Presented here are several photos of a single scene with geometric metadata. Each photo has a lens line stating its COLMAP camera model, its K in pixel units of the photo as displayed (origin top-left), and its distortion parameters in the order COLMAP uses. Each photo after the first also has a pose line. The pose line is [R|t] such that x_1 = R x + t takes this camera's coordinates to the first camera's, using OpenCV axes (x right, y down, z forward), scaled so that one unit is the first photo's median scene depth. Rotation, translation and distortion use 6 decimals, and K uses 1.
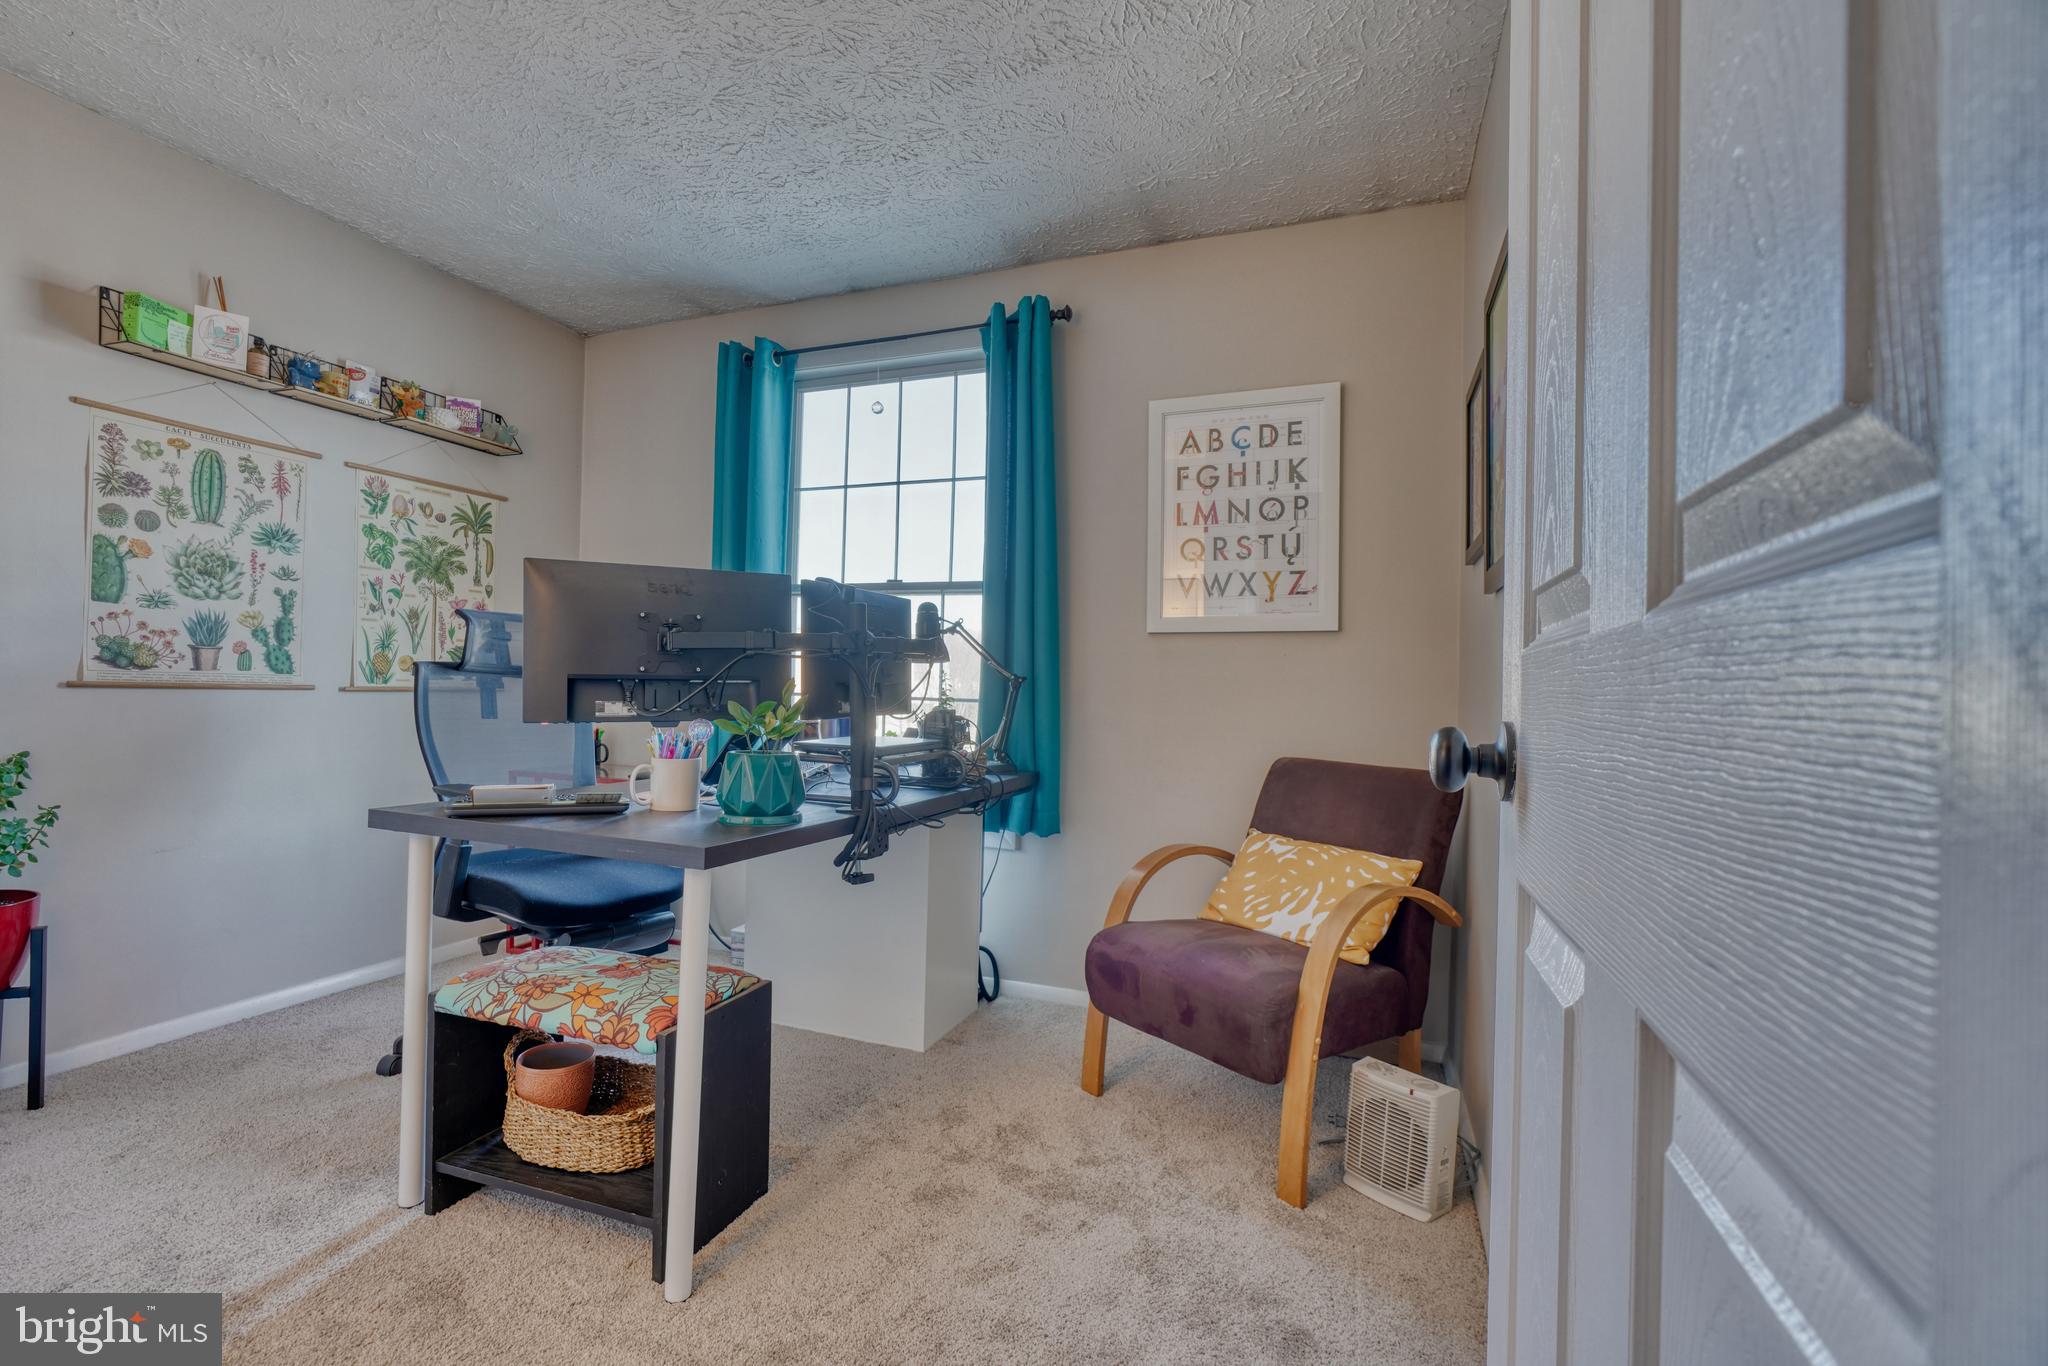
lens RADIAL K [[925.2, 0, 1014.2], [0, 925.2, 673.7], [0, 0, 1]] dist [-0.012721, 0.003913]
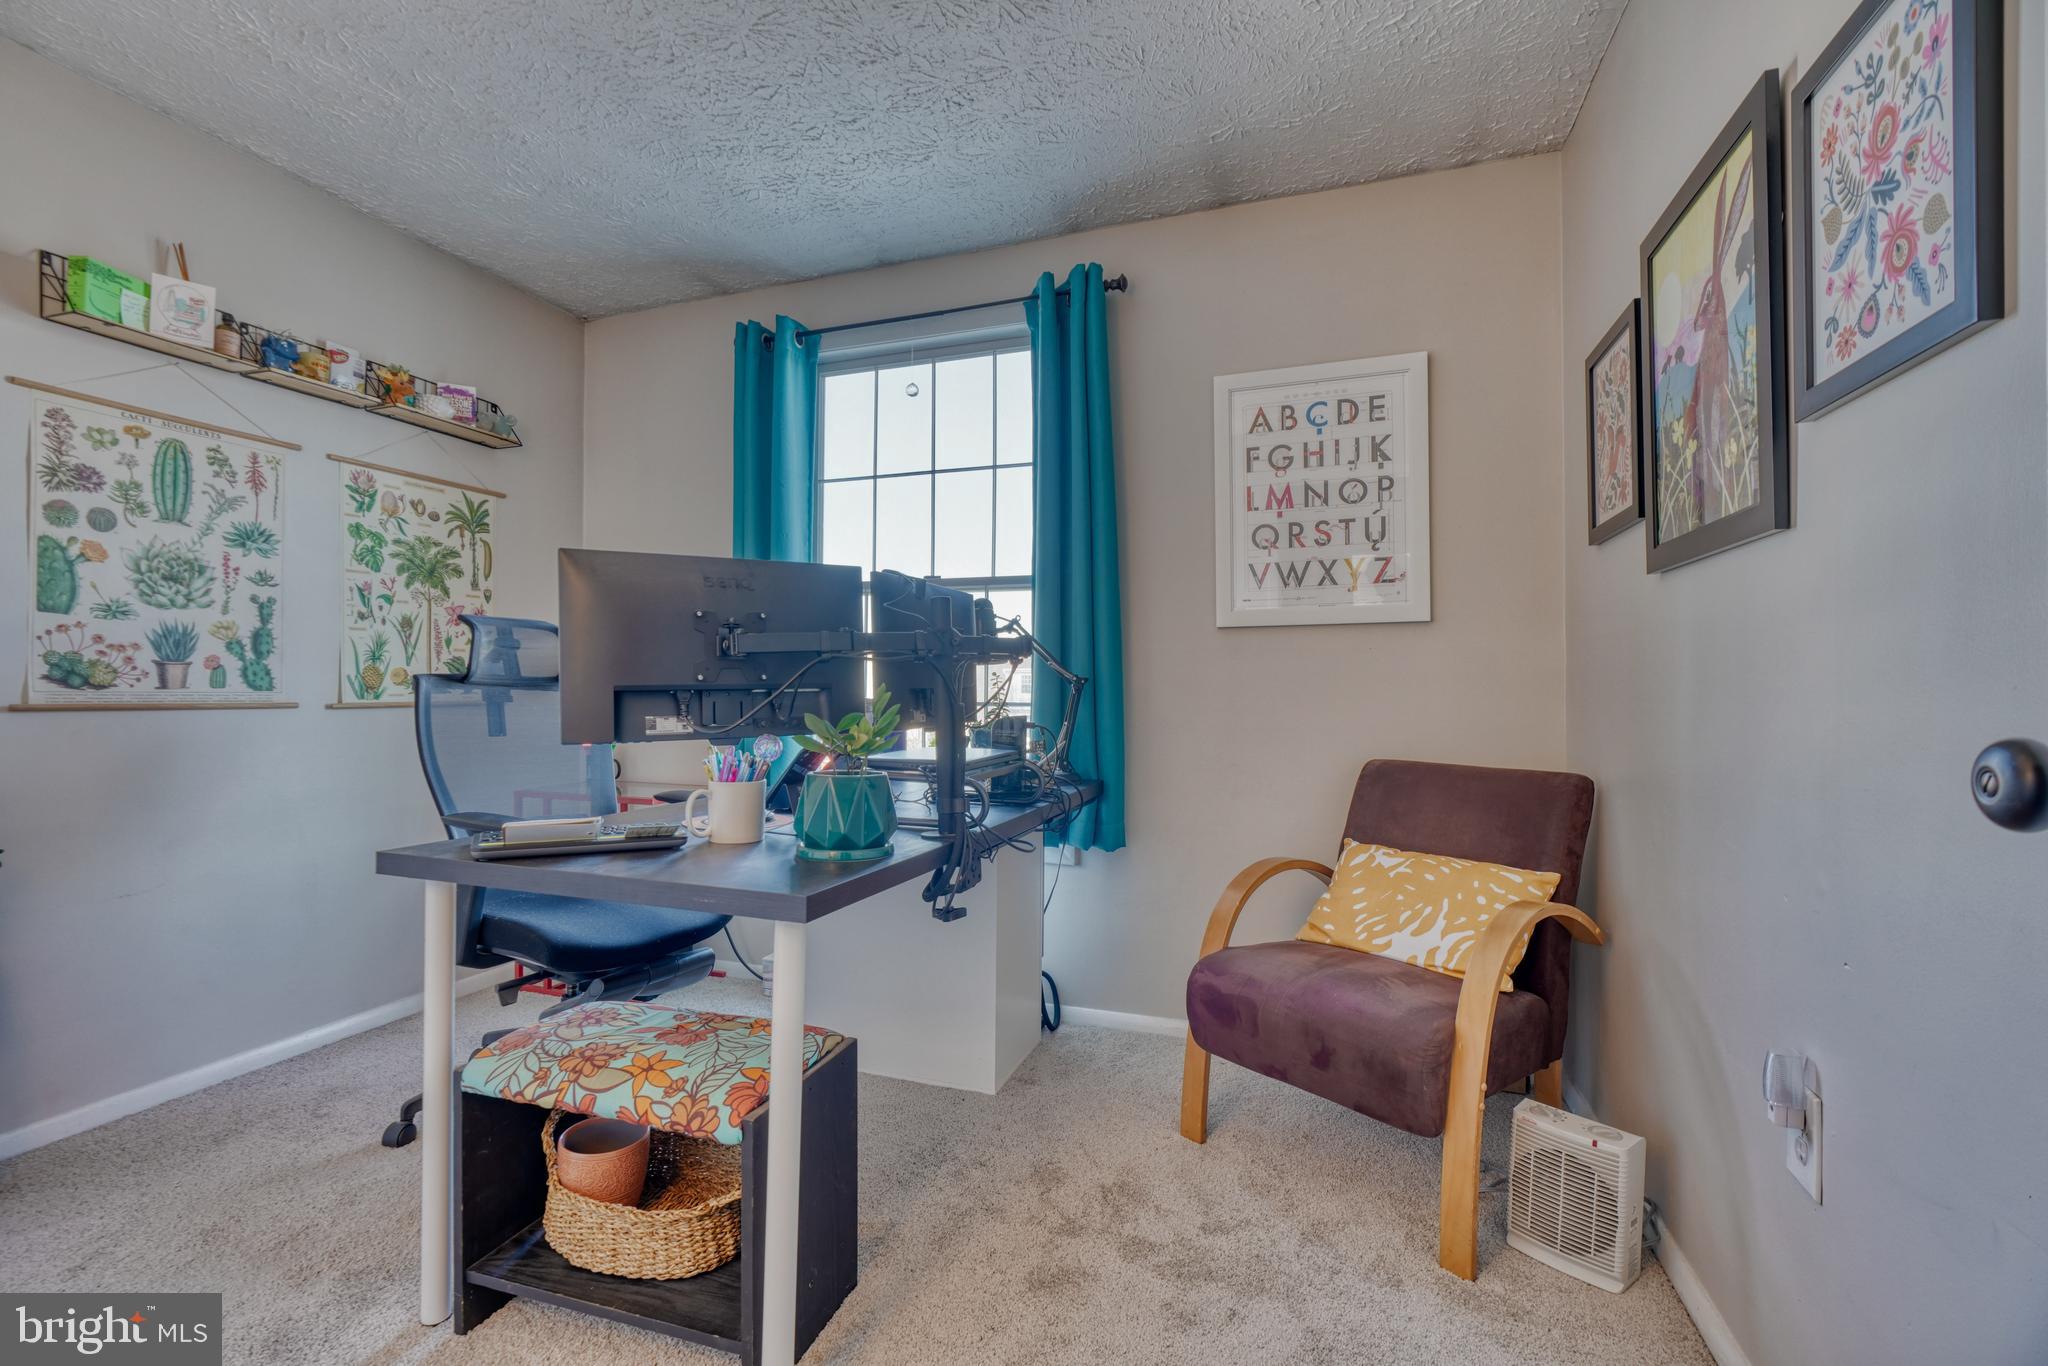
lens RADIAL K [[925.2, 0, 1026.5], [0, 925.2, 674.8], [0, 0, 1]] dist [-0.012721, 0.003913]
pose [[0.999453, -0.019583, 0.026650, -0.091334], [0.019578, 0.999808, 0.000426, -0.001440], [-0.026653, 0.000096, 0.999645, 0.104586]]
